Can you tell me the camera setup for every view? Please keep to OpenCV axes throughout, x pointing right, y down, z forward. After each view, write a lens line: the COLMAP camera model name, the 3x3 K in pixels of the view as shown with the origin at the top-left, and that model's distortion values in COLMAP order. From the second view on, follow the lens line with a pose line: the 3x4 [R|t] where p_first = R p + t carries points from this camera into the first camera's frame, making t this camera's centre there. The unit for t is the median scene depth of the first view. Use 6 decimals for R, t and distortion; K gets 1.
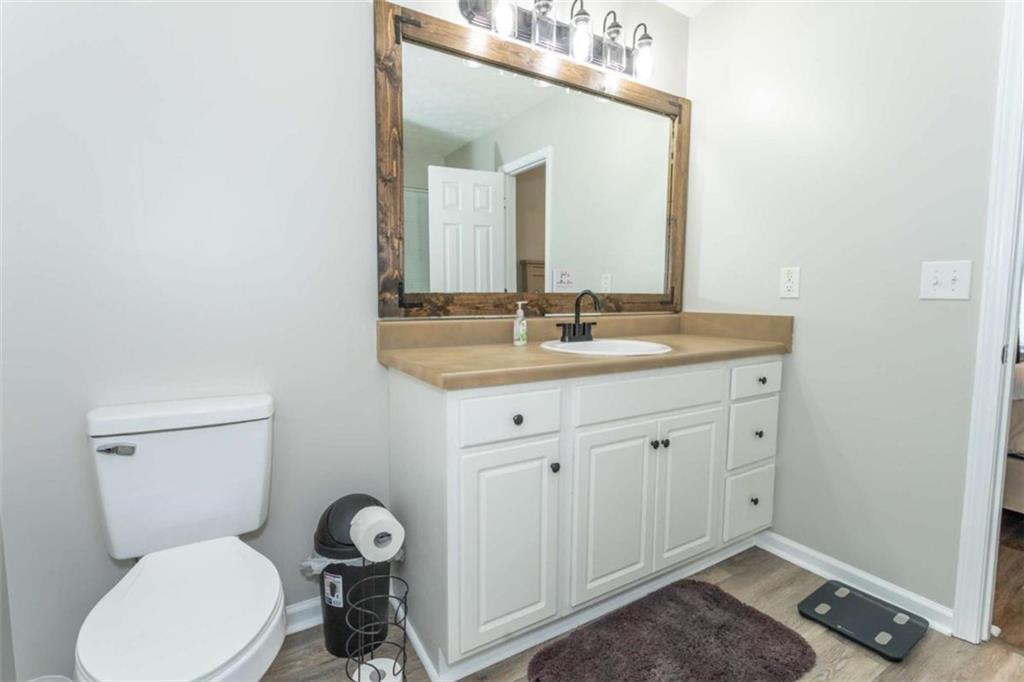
lens RADIAL K [[484.3, 0, 513.5], [0, 484.3, 335.0], [0, 0, 1]] dist [-0.001868, -0.000138]
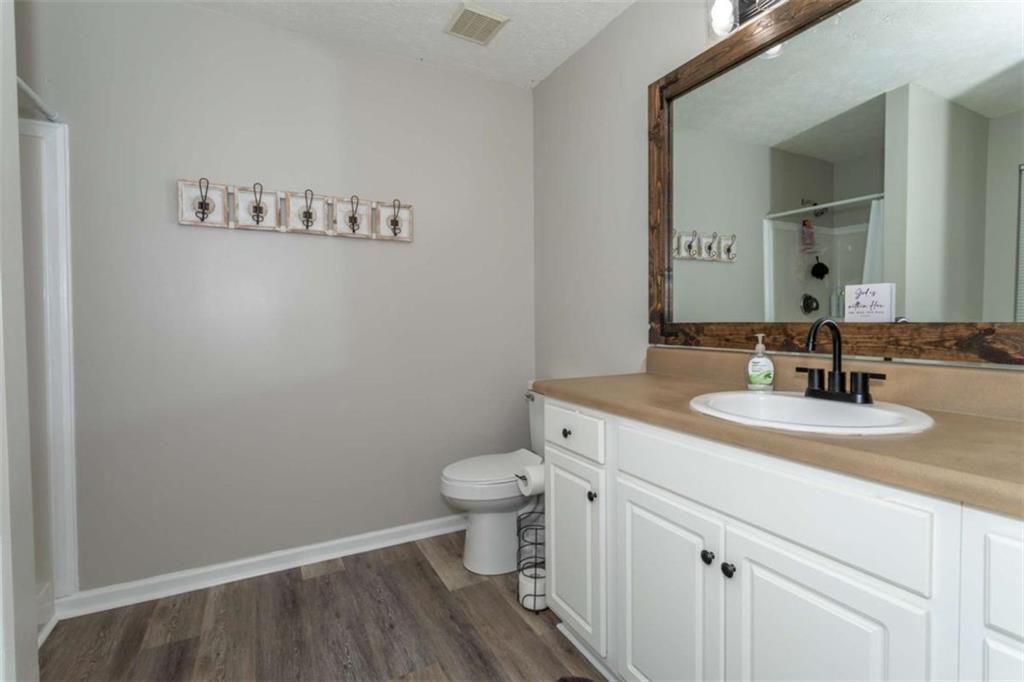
lens RADIAL K [[484.3, 0, 513.5], [0, 484.3, 335.0], [0, 0, 1]] dist [-0.001868, -0.000138]
pose [[-0.071061, 0.023949, -0.997184, 0.878818], [-0.085142, 0.995918, 0.029986, -0.060707], [0.993832, 0.087033, -0.068732, 0.707412]]
